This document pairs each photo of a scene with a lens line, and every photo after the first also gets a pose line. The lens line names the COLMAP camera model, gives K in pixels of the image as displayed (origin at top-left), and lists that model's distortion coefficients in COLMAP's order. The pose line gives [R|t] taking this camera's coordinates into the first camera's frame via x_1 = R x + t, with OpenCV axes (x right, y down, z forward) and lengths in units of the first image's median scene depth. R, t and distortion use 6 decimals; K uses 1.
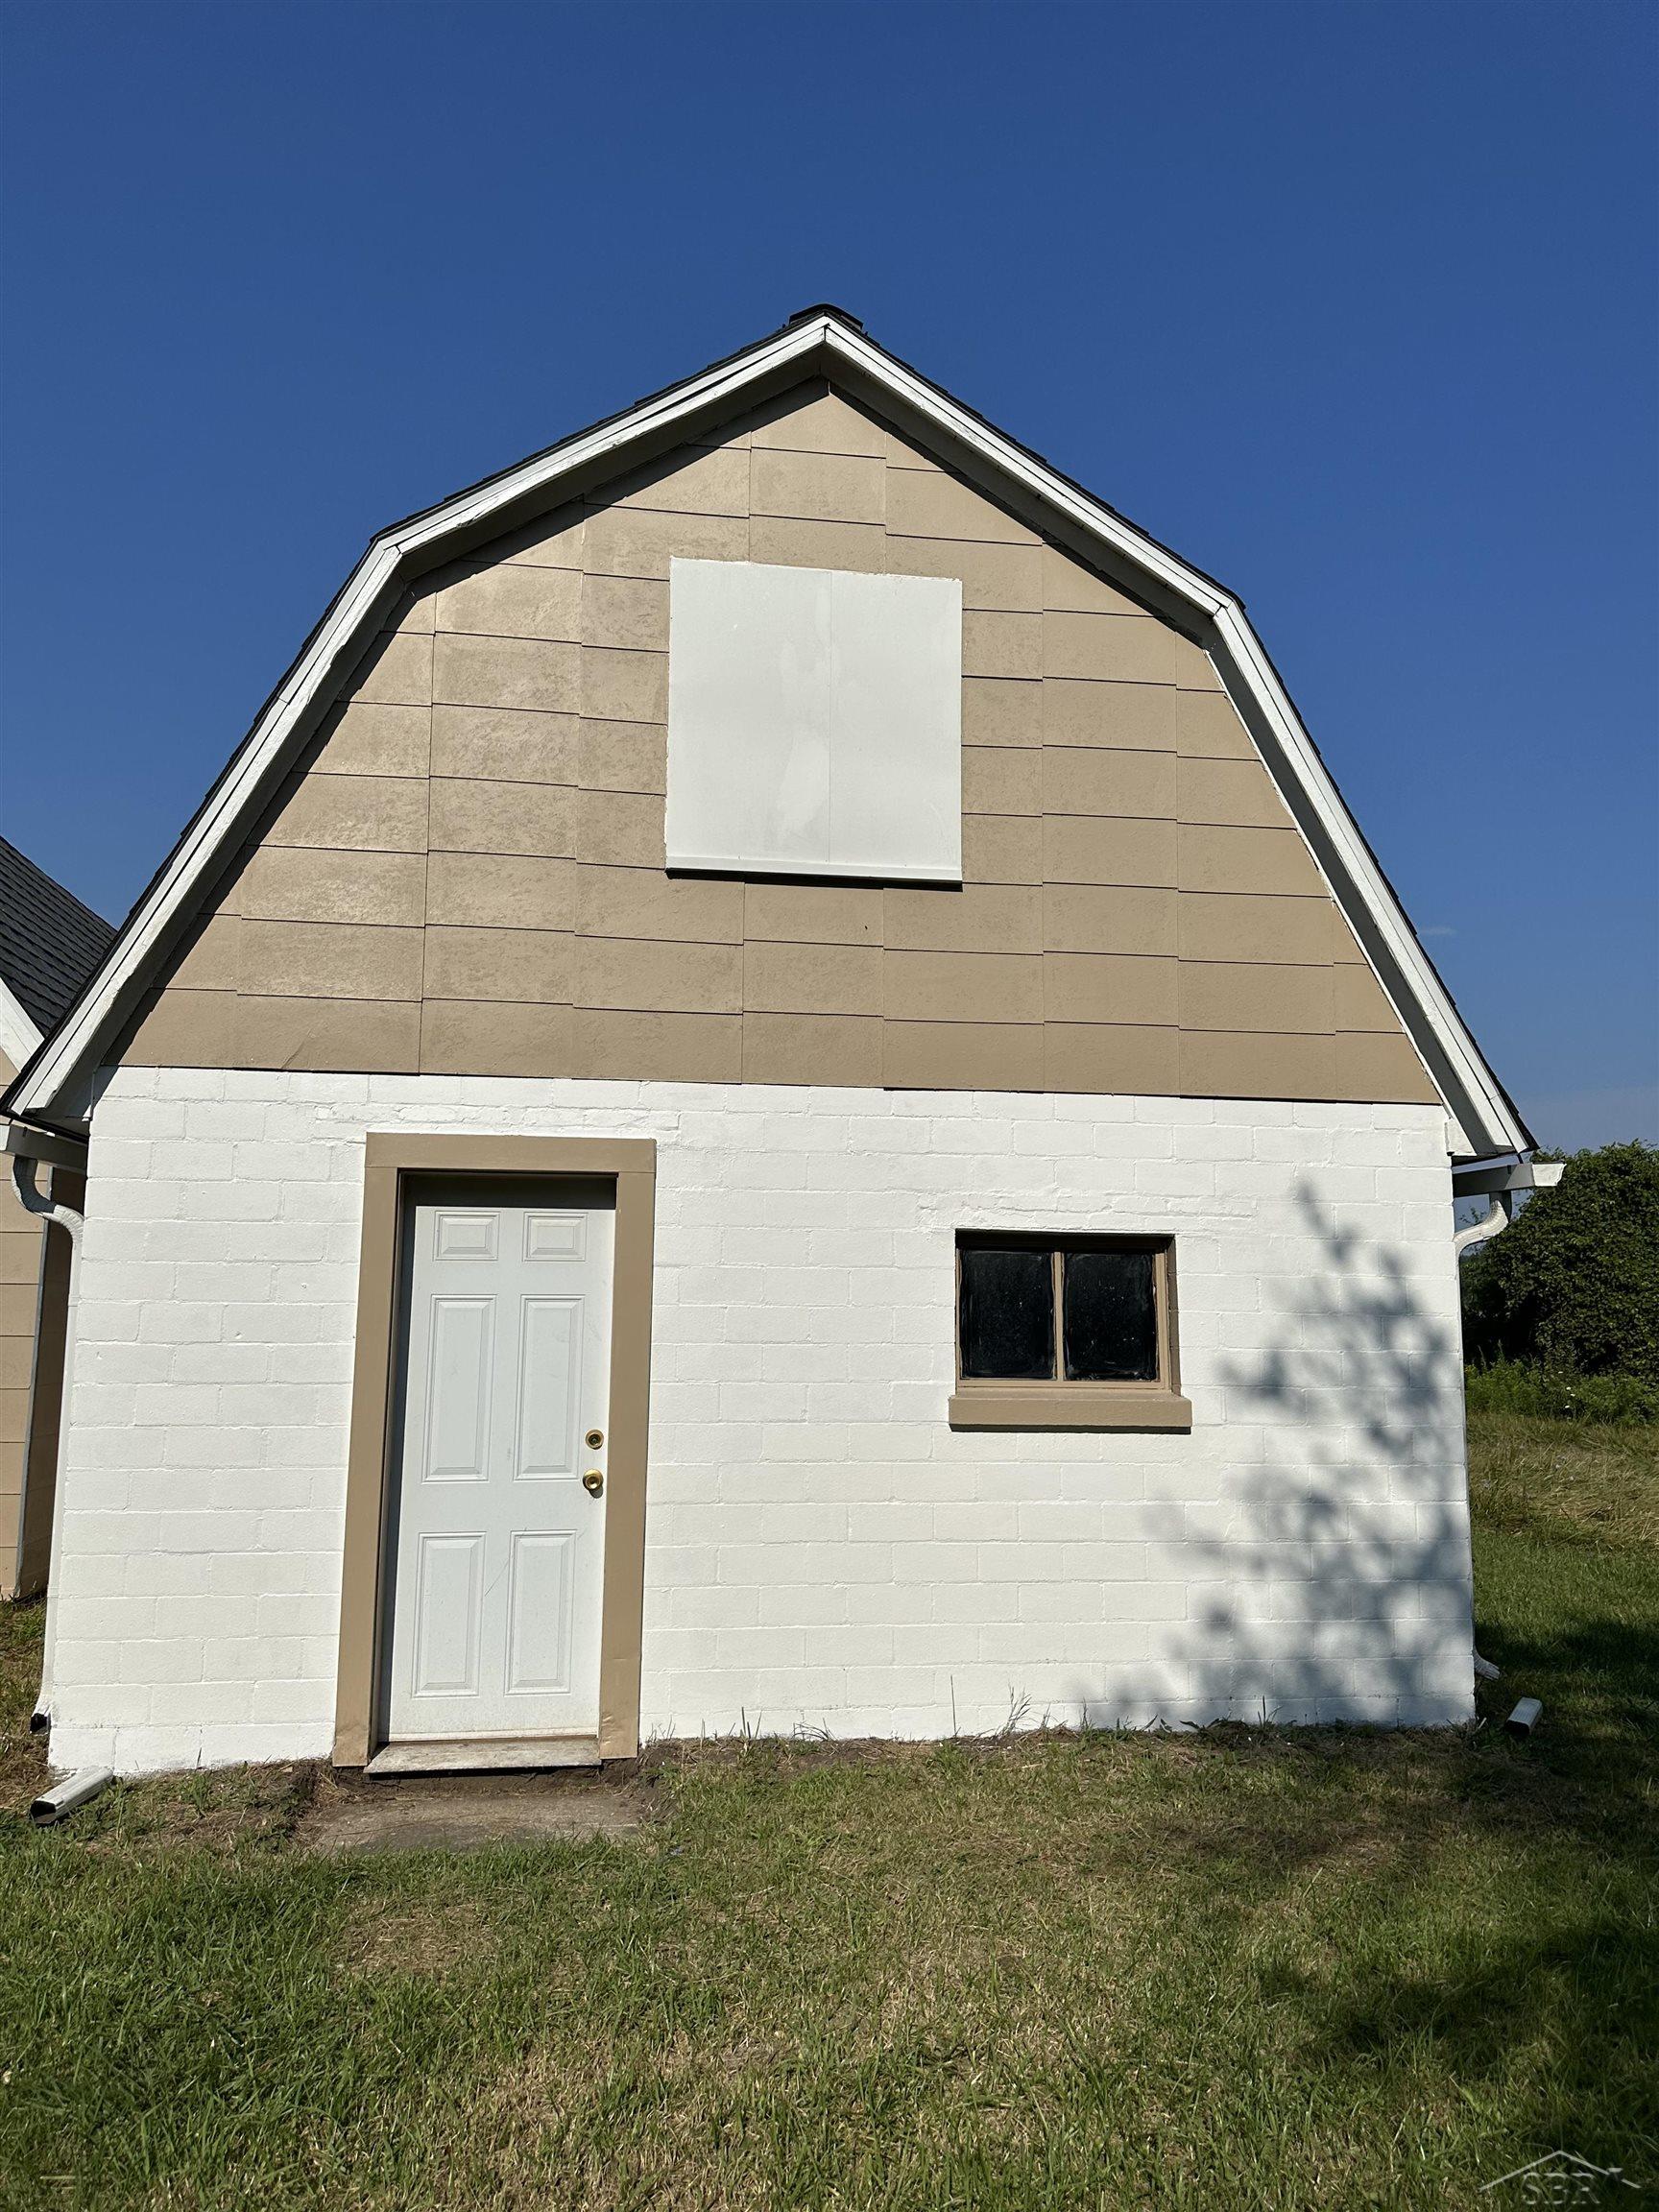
lens RADIAL K [[1531.4, 0, 816.1], [0, 1531.4, 1103.2], [0, 0, 1]] dist [0.199776, -0.418392]
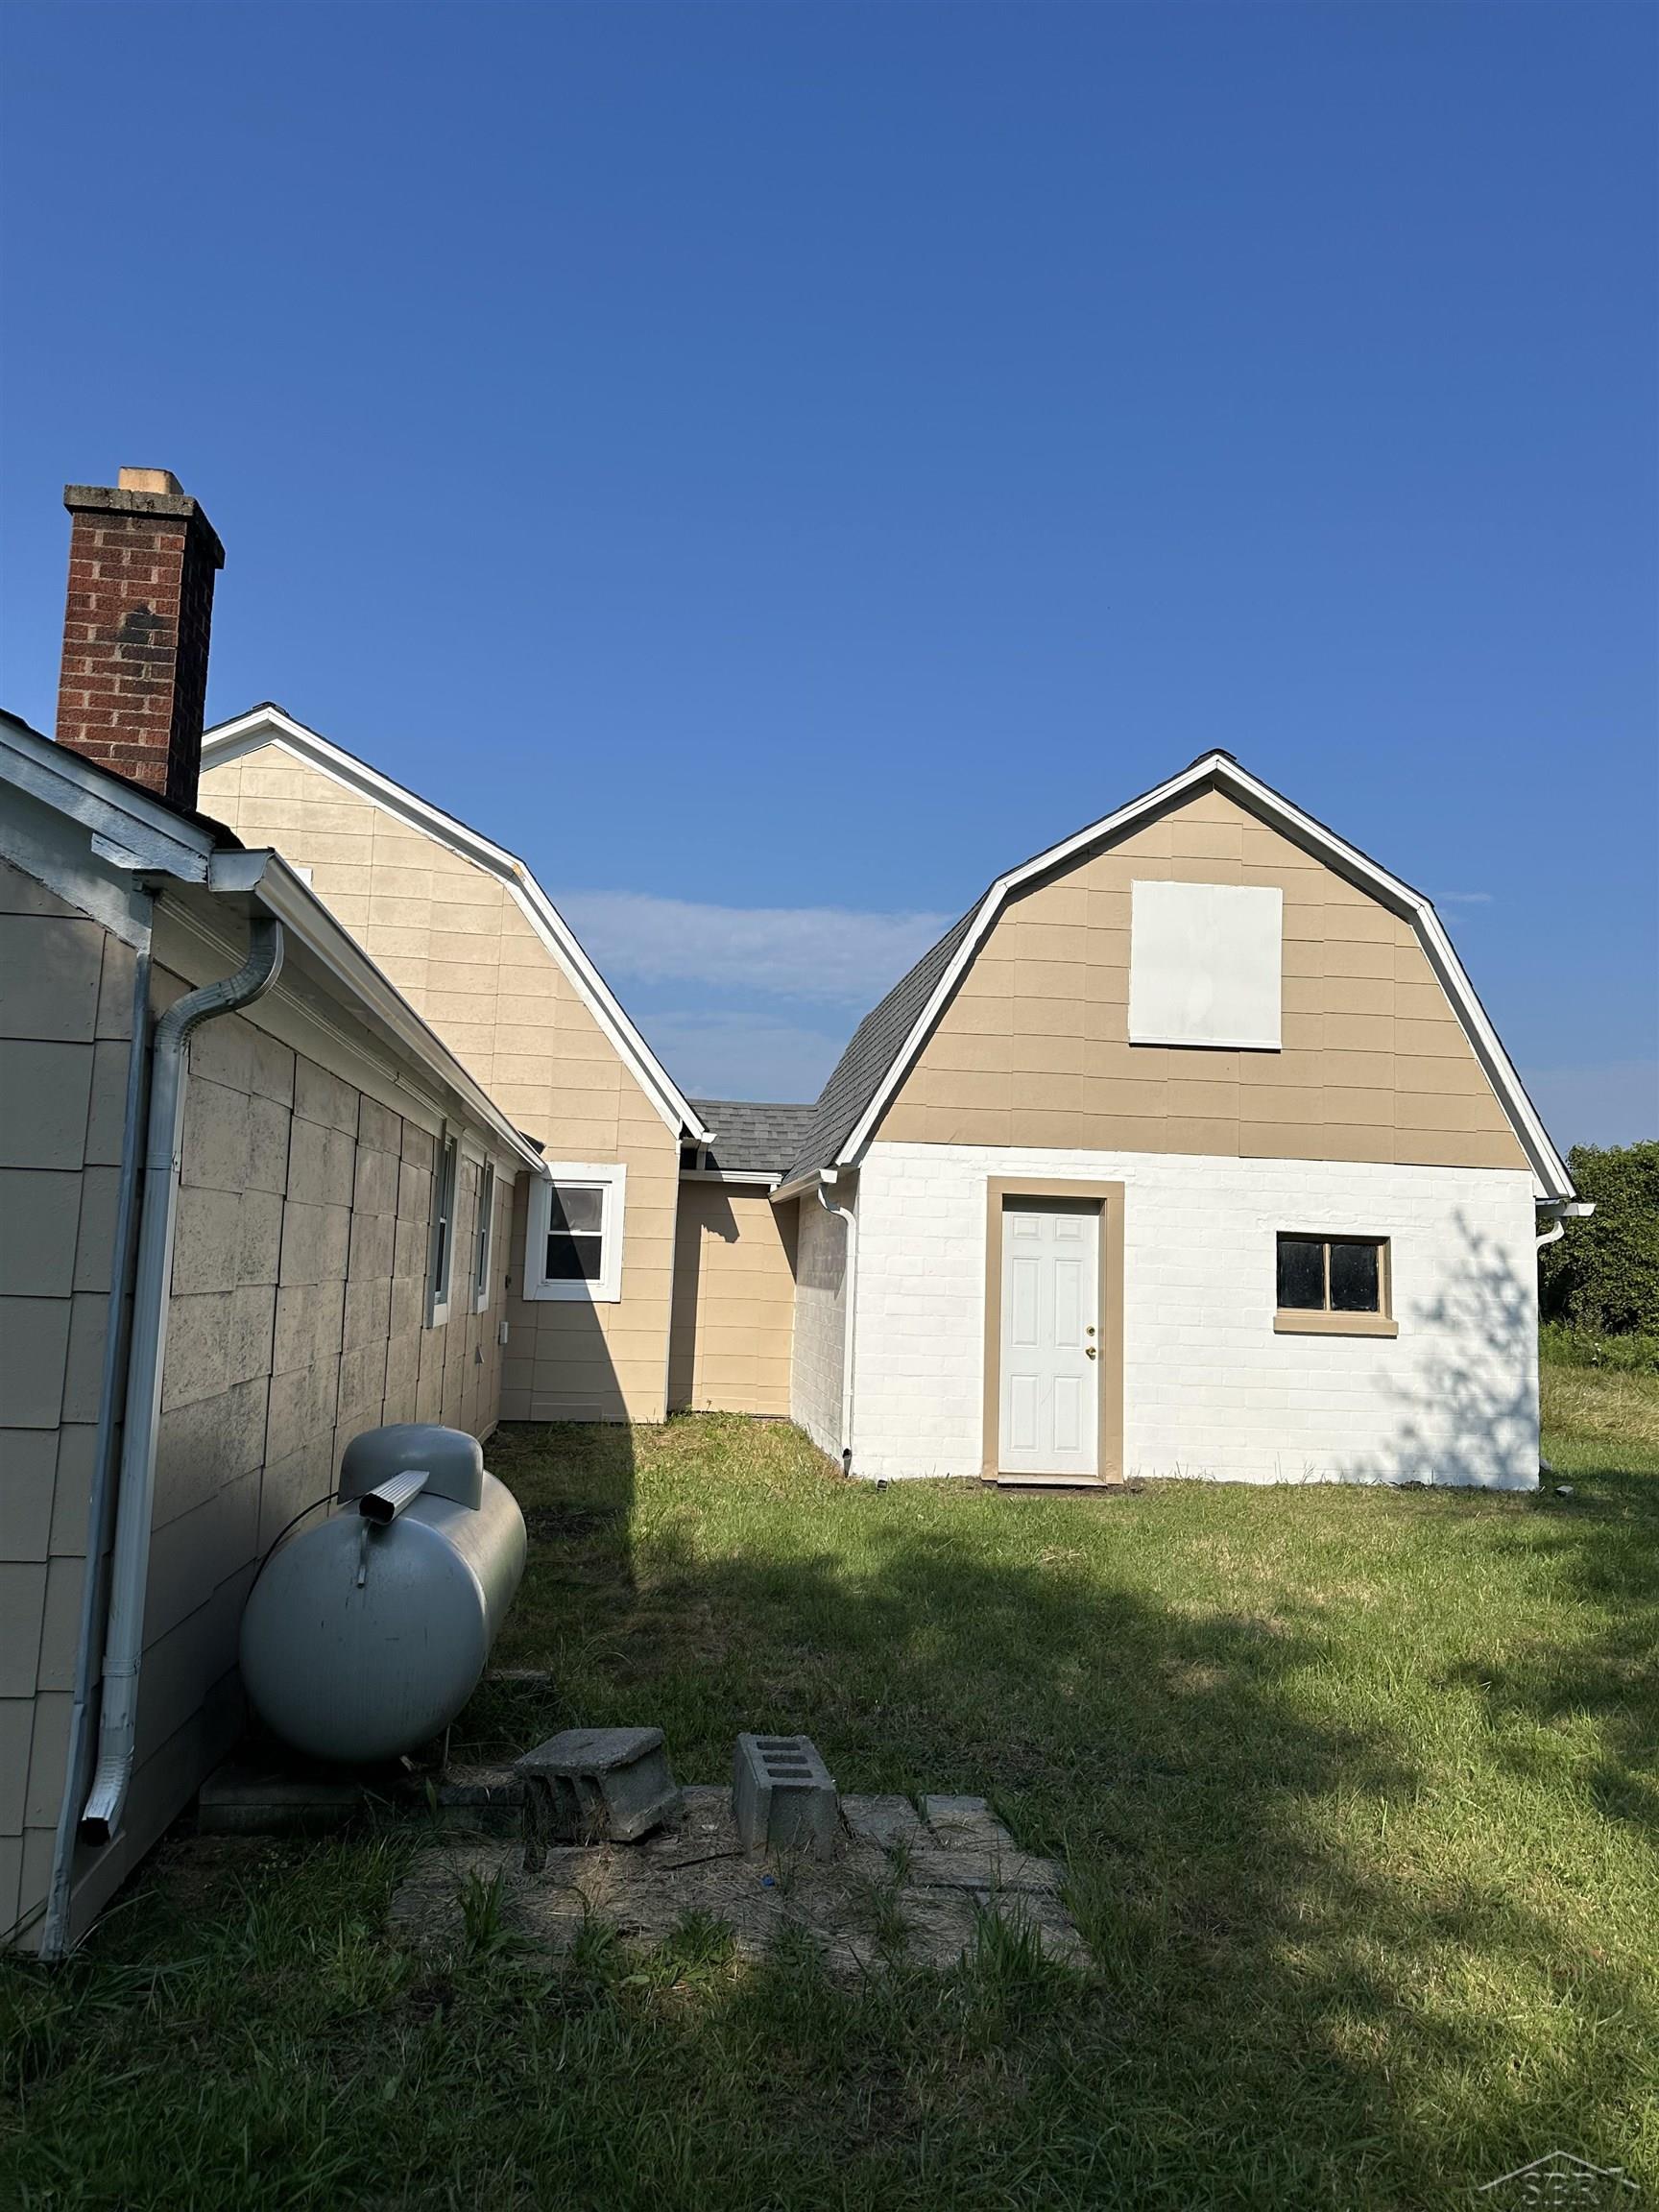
lens RADIAL K [[1531.4, 0, 816.1], [0, 1531.4, 1103.2], [0, 0, 1]] dist [0.199776, -0.418392]
pose [[0.999578, 0.021415, -0.019609, -0.449270], [-0.020841, 0.999362, 0.029003, -0.122047], [0.020218, -0.028582, 0.999387, -0.954360]]
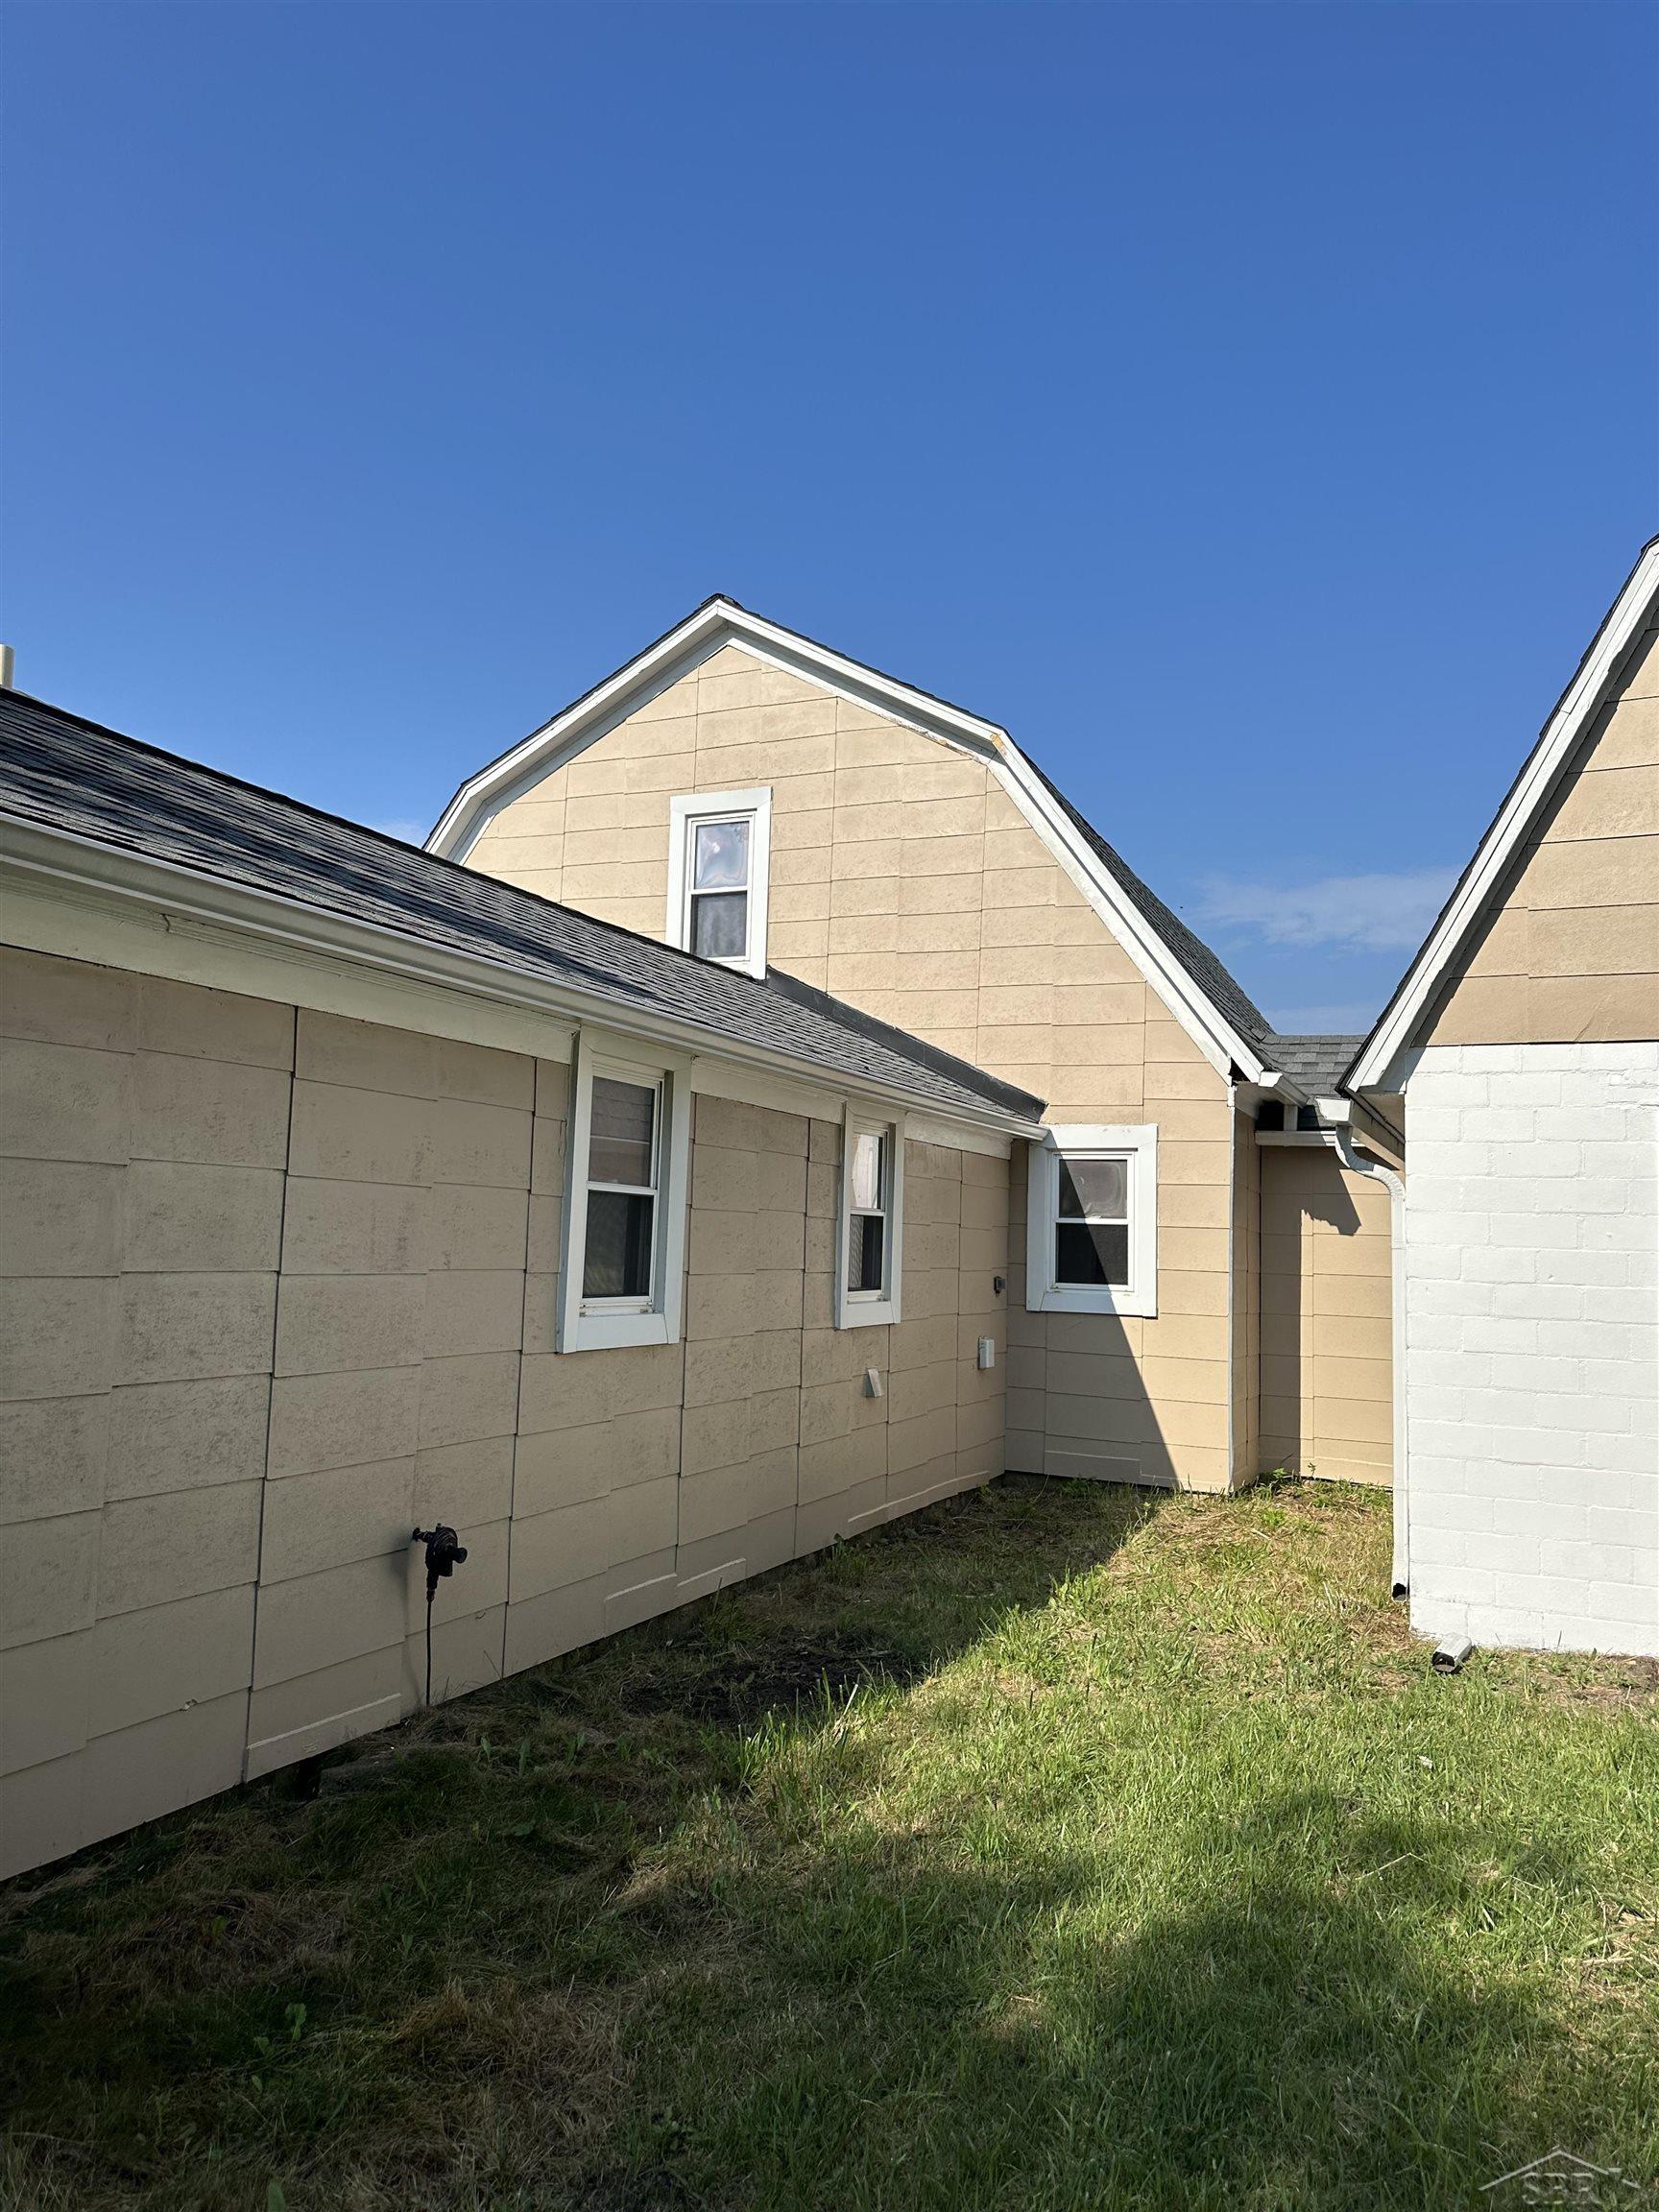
lens RADIAL K [[1531.4, 0, 816.1], [0, 1531.4, 1103.2], [0, 0, 1]] dist [0.199776, -0.418392]
pose [[0.845415, -0.032645, -0.533111, -0.193567], [0.048961, 0.998665, 0.016490, -0.021556], [0.531861, -0.040043, 0.845884, -0.225319]]
